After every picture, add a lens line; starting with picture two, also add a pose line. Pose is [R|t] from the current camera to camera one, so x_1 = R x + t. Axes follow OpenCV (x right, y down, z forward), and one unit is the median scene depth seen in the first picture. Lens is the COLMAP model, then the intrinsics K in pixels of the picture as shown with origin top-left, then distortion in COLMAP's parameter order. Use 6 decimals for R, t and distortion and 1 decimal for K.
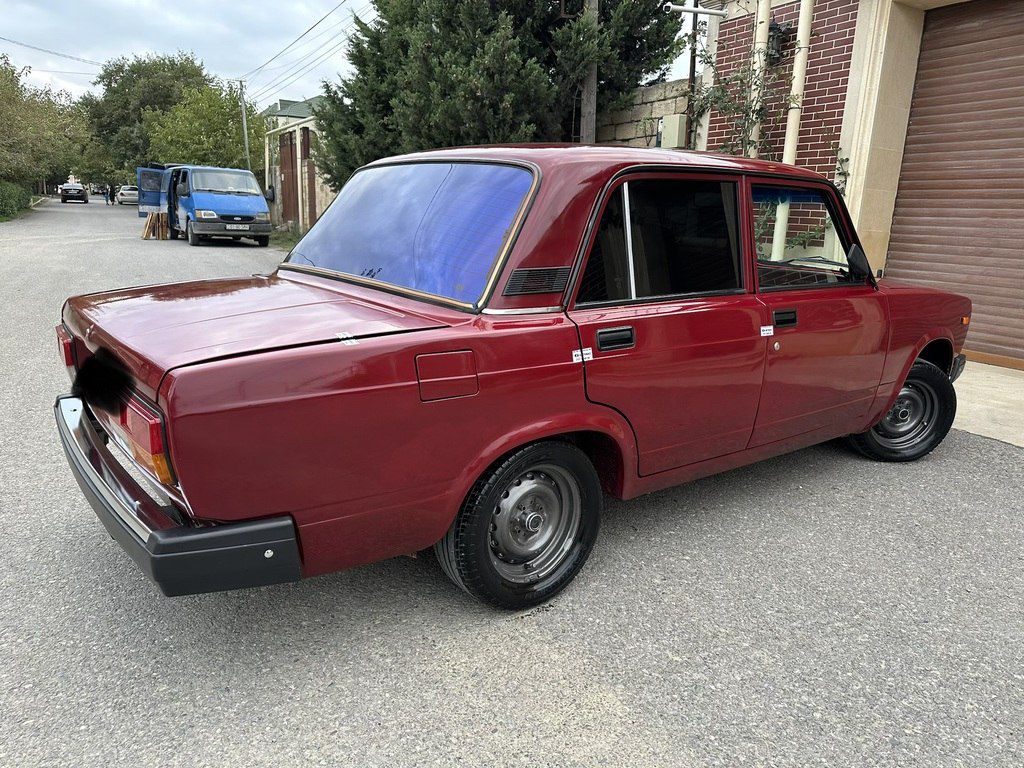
lens RADIAL K [[679.0, 0, 535.6], [0, 679.0, 381.6], [0, 0, 1]] dist [0.004919, -0.006880]
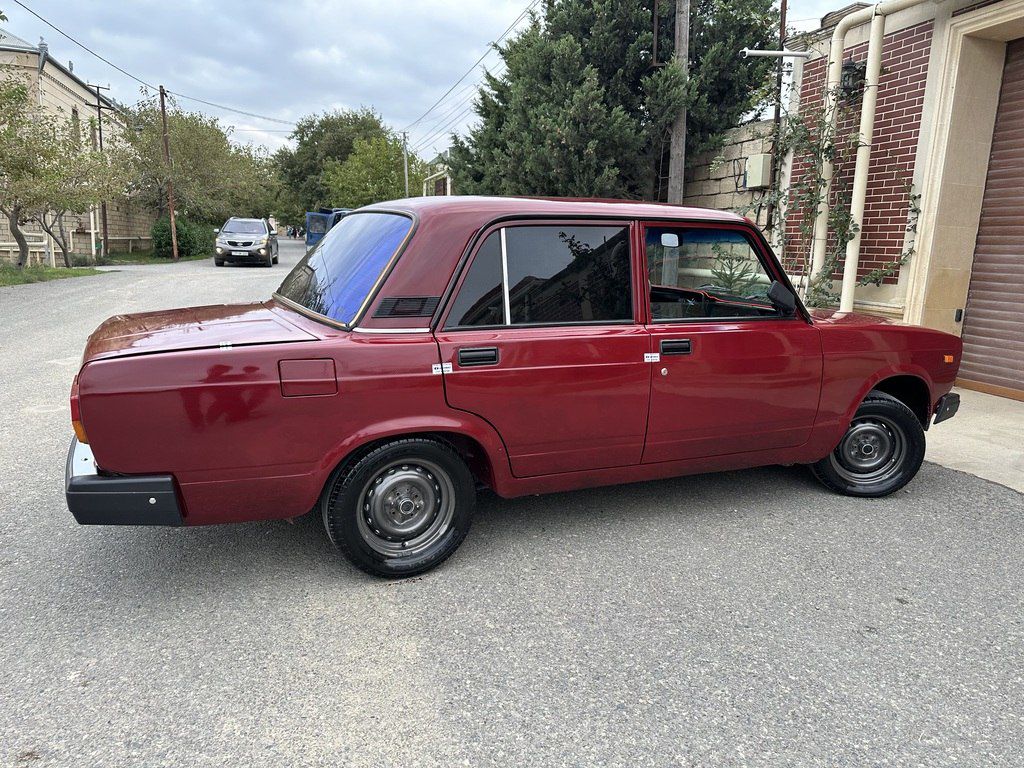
lens RADIAL K [[682.4, 0, 556.5], [0, 682.4, 385.8], [0, 0, 1]] dist [0.022189, -0.028258]
pose [[0.979589, 0.036463, -0.197675, 0.149854], [-0.046042, 0.997966, -0.044082, 0.010639], [0.195665, 0.052284, 0.979276, -0.044782]]
